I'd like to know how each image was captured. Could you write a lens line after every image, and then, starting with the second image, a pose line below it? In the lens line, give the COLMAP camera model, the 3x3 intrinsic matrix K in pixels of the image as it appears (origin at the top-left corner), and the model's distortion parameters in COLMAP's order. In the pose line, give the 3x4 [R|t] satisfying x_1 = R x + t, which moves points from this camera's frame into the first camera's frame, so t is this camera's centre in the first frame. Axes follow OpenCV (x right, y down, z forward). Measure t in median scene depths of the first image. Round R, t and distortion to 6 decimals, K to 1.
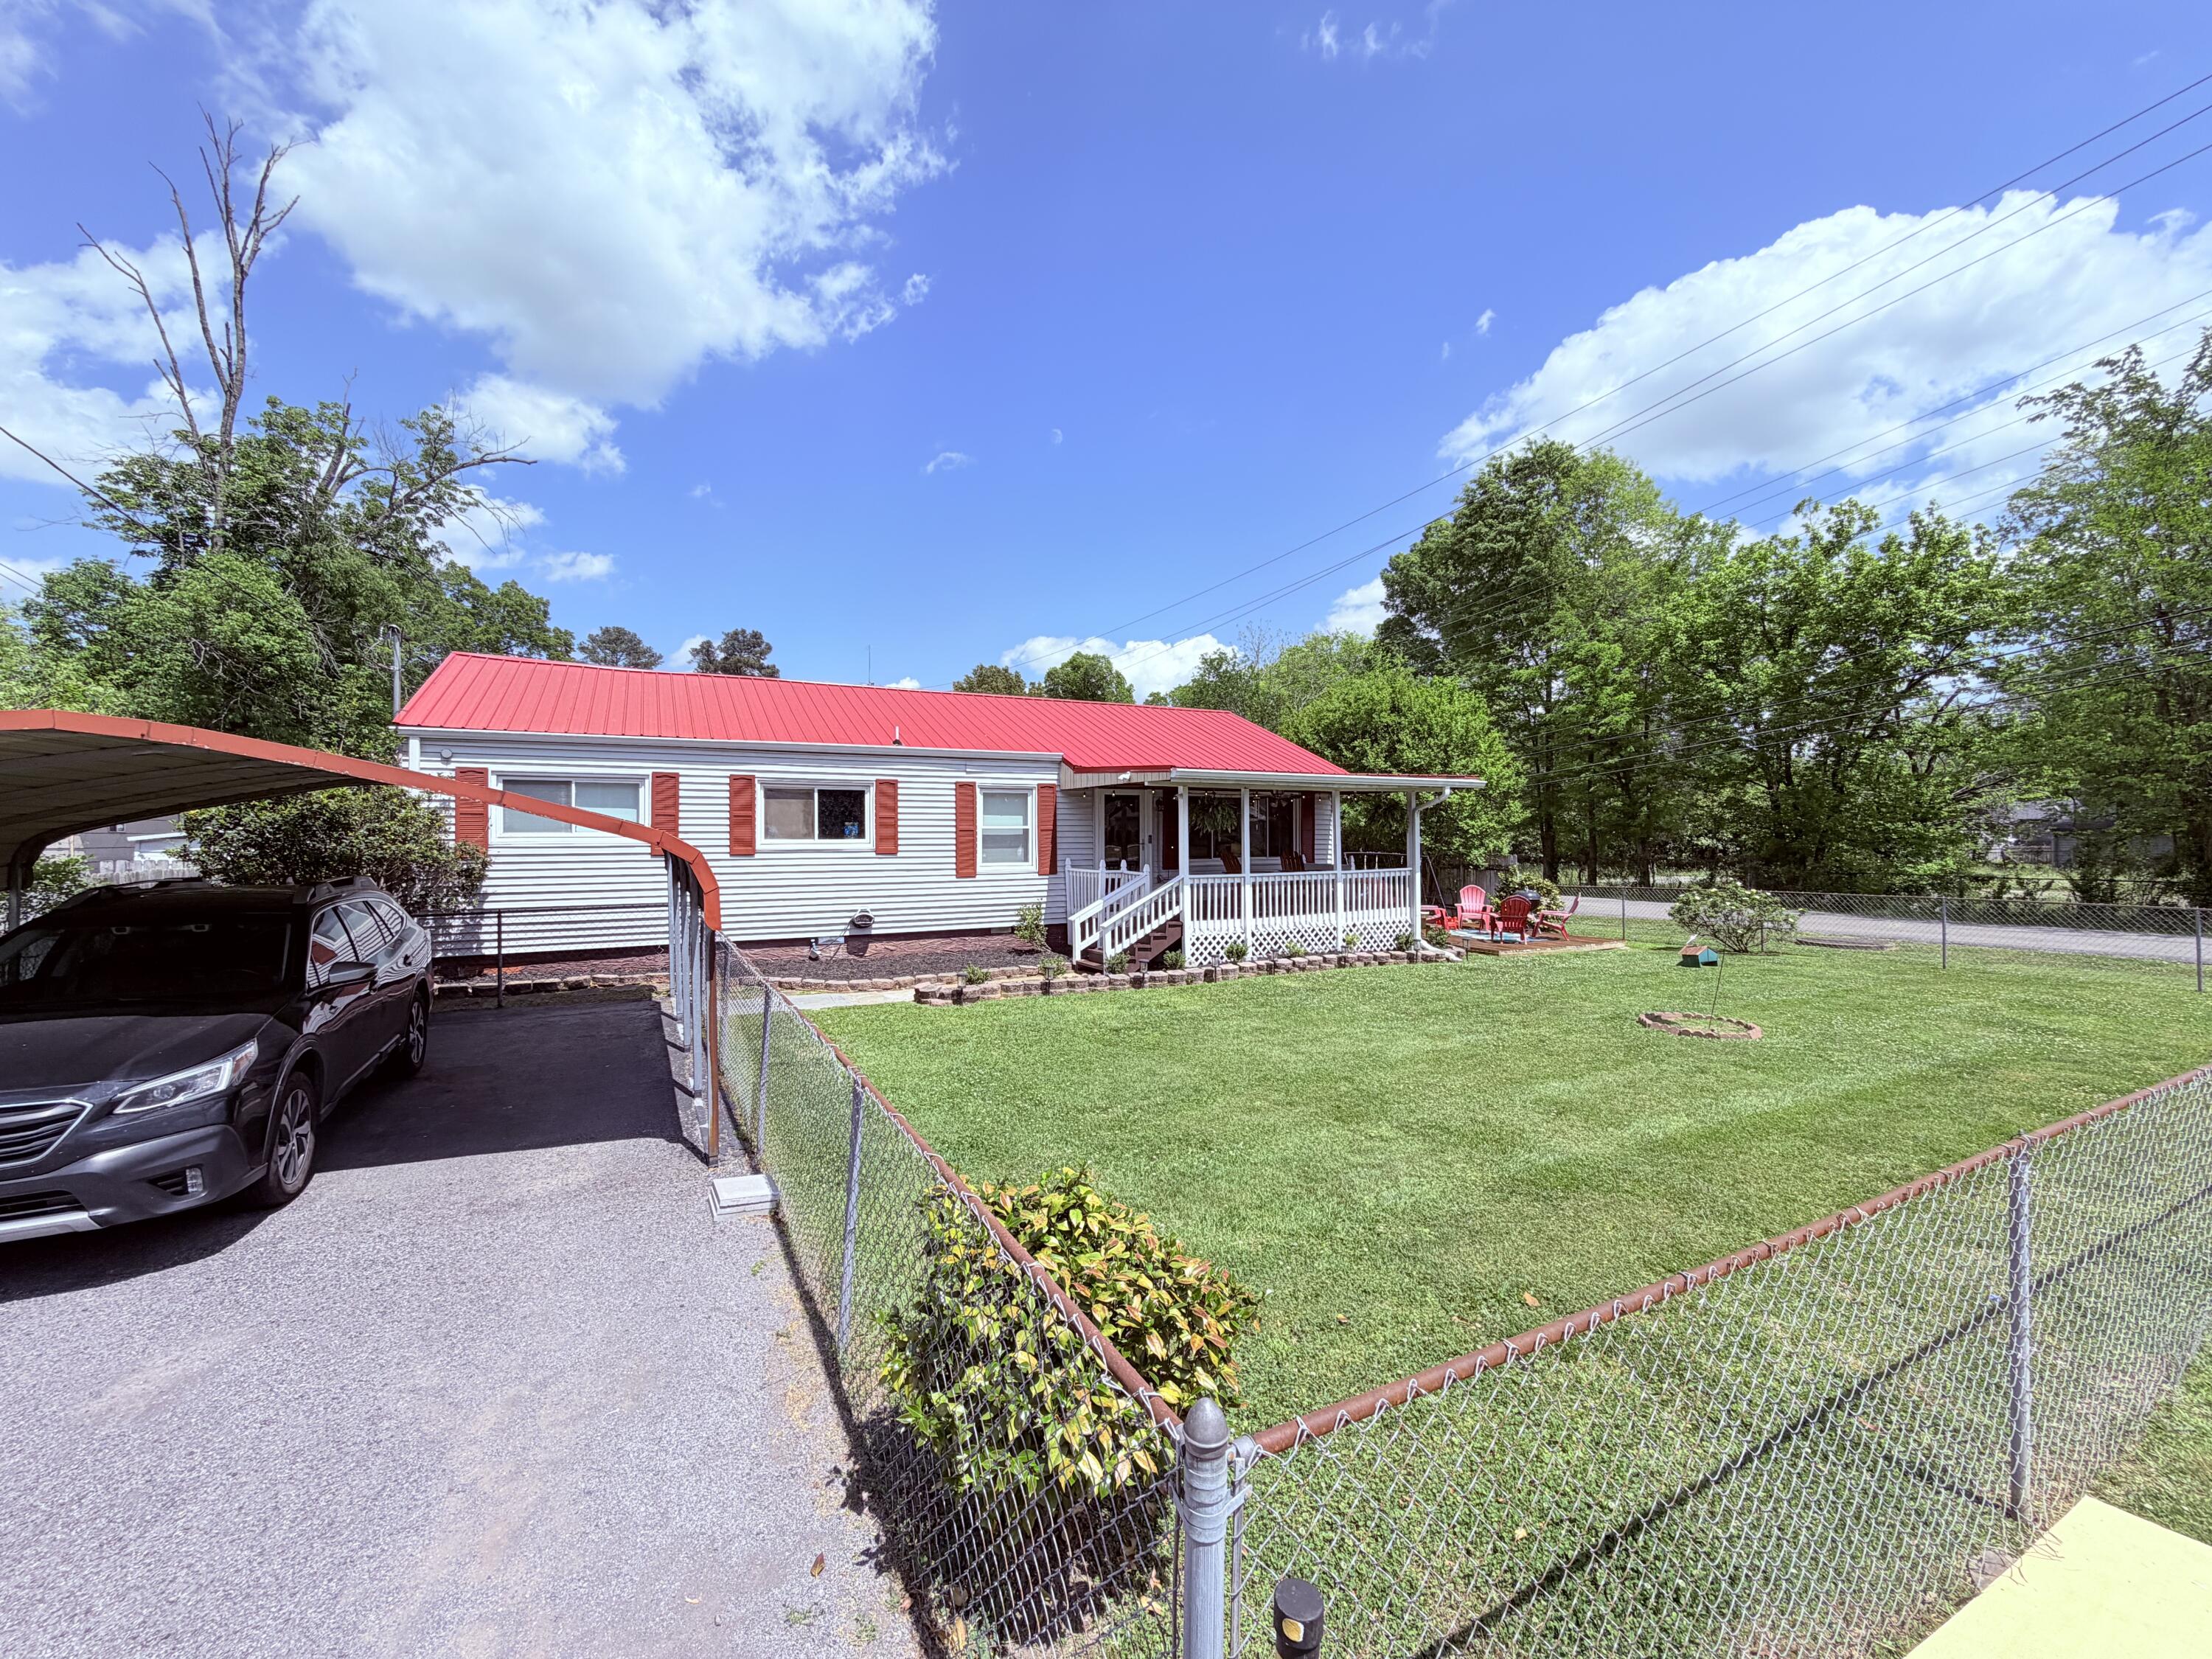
lens RADIAL K [[874.1, 0, 1118.7], [0, 874.1, 815.9], [0, 0, 1]] dist [0.002549, 0.000466]
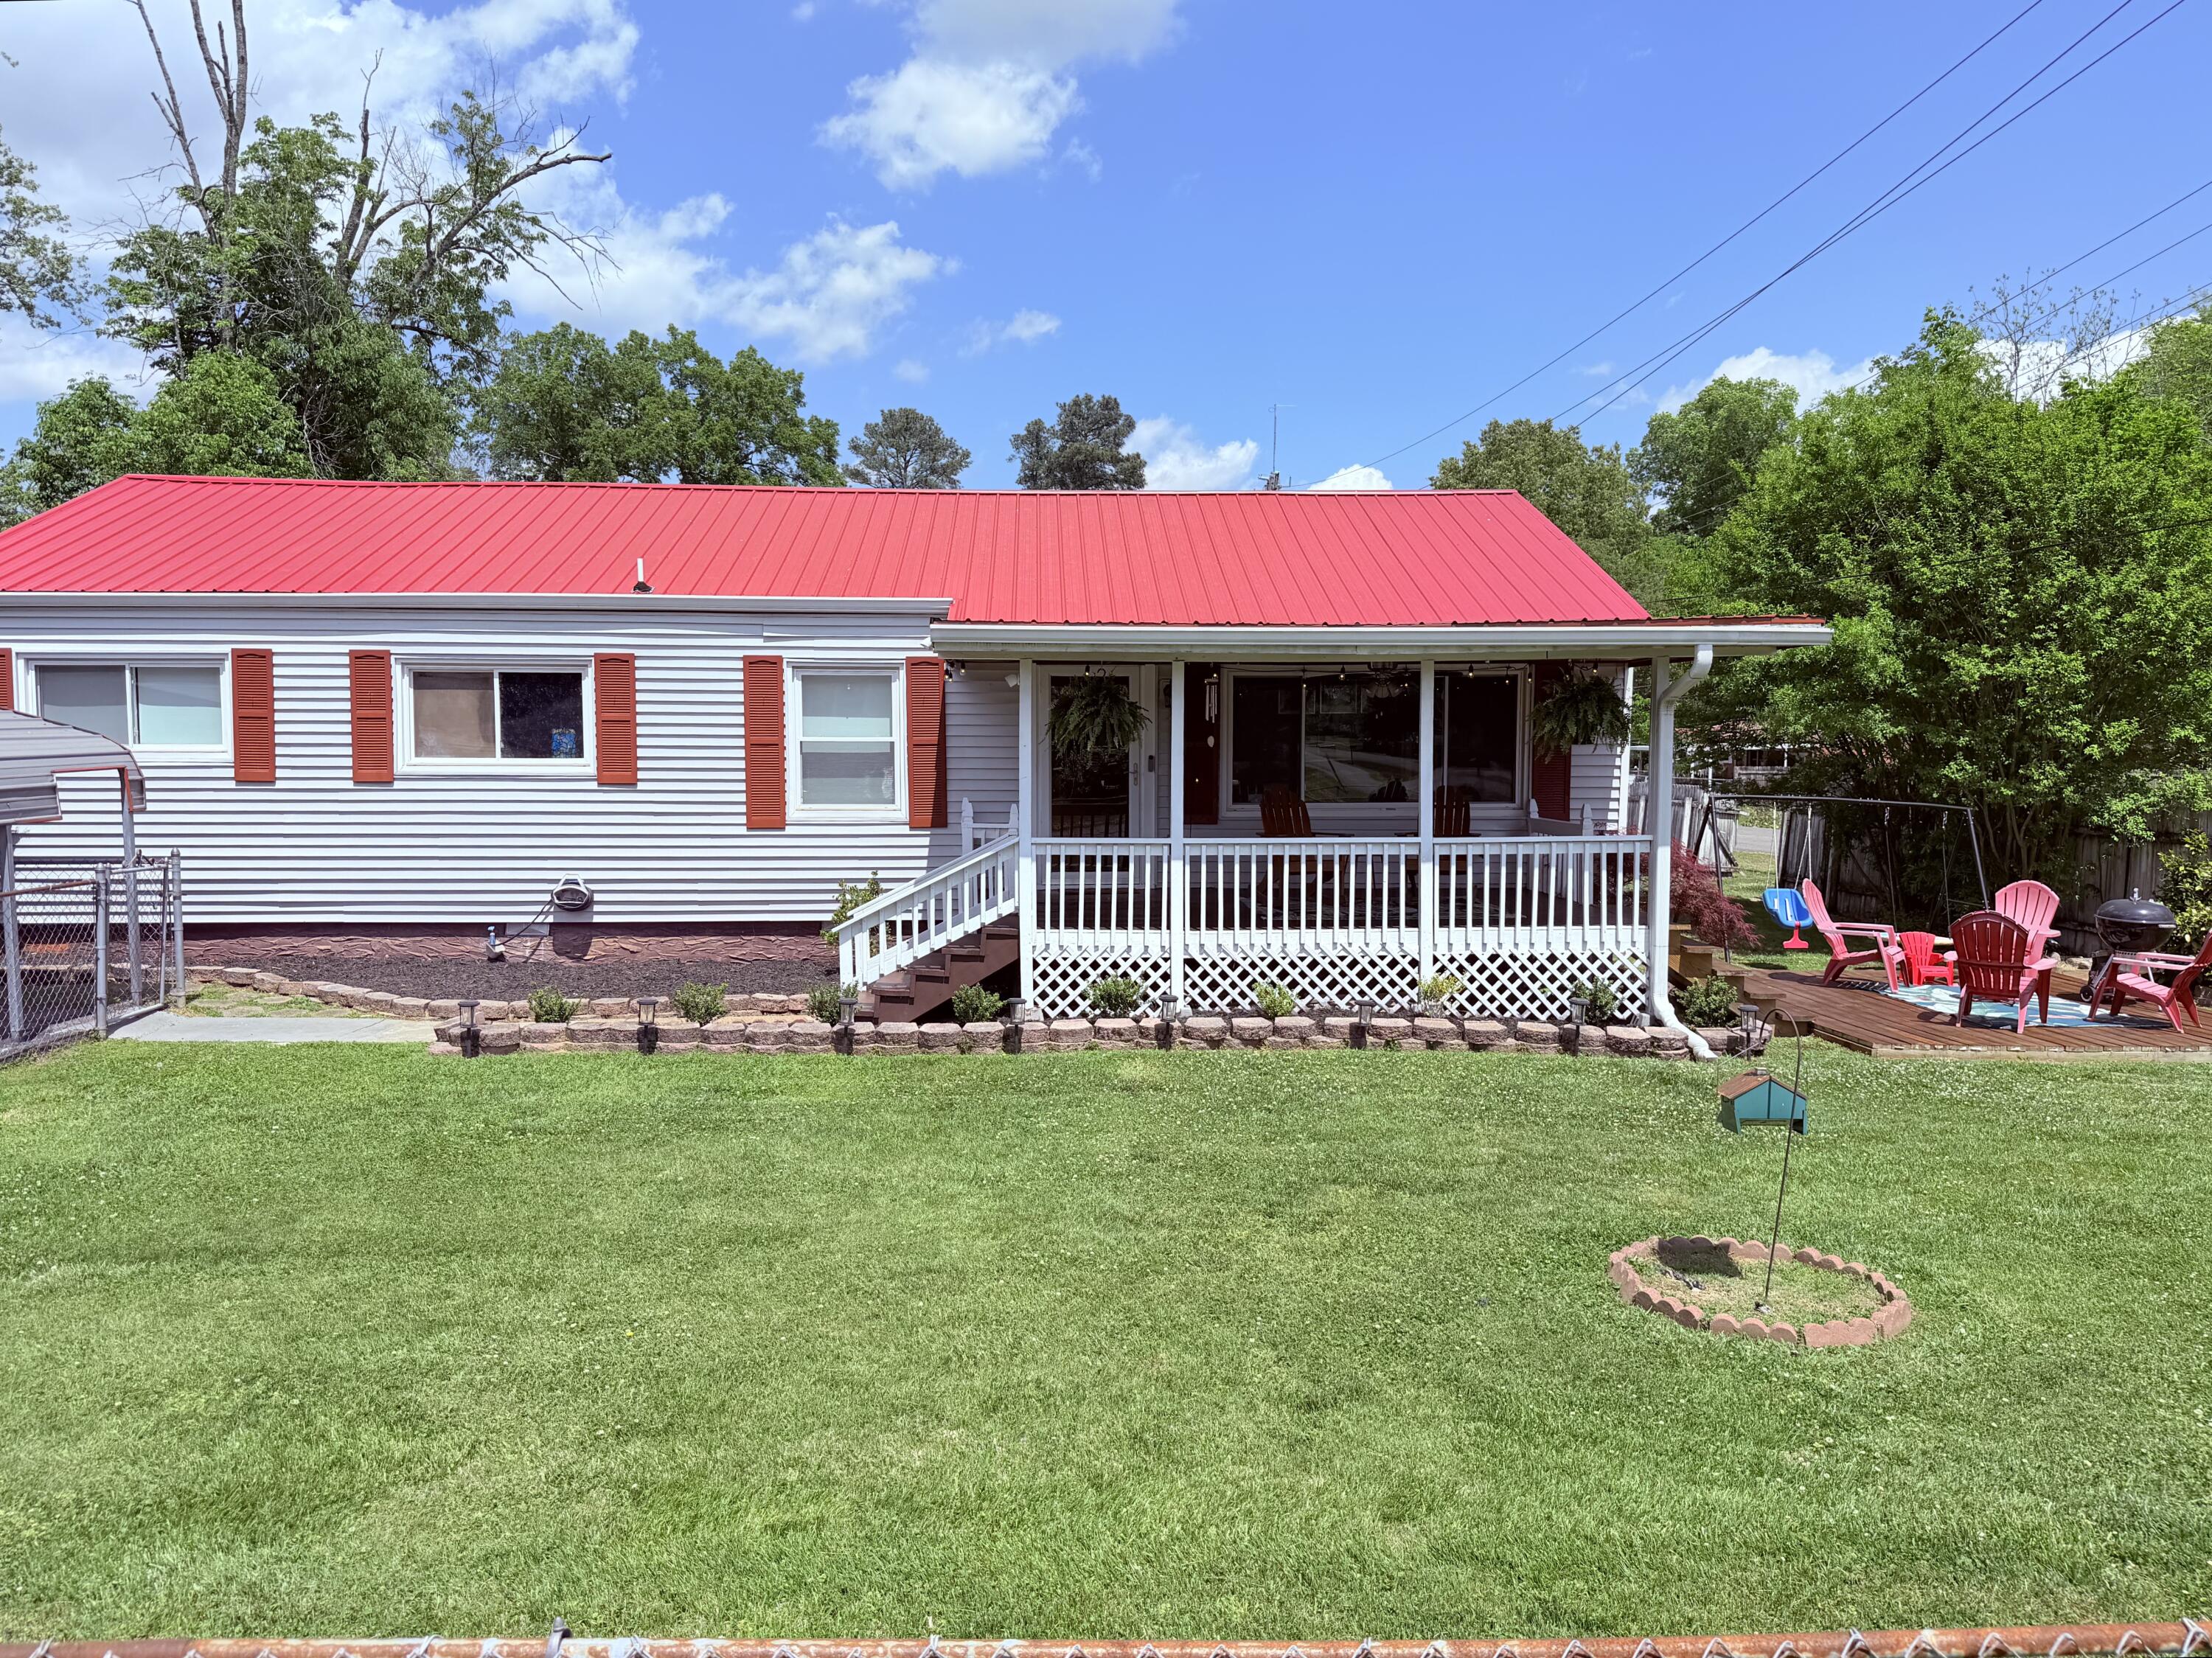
lens RADIAL K [[1603.6, 0, 1164.1], [0, 1603.6, 832.2], [0, 0, 1]] dist [0.018231, -0.029906]
pose [[0.911090, 0.028021, -0.411255, 0.474472], [0.002324, 0.997322, 0.073102, -0.001410], [0.412202, -0.067558, 0.908584, 0.183712]]
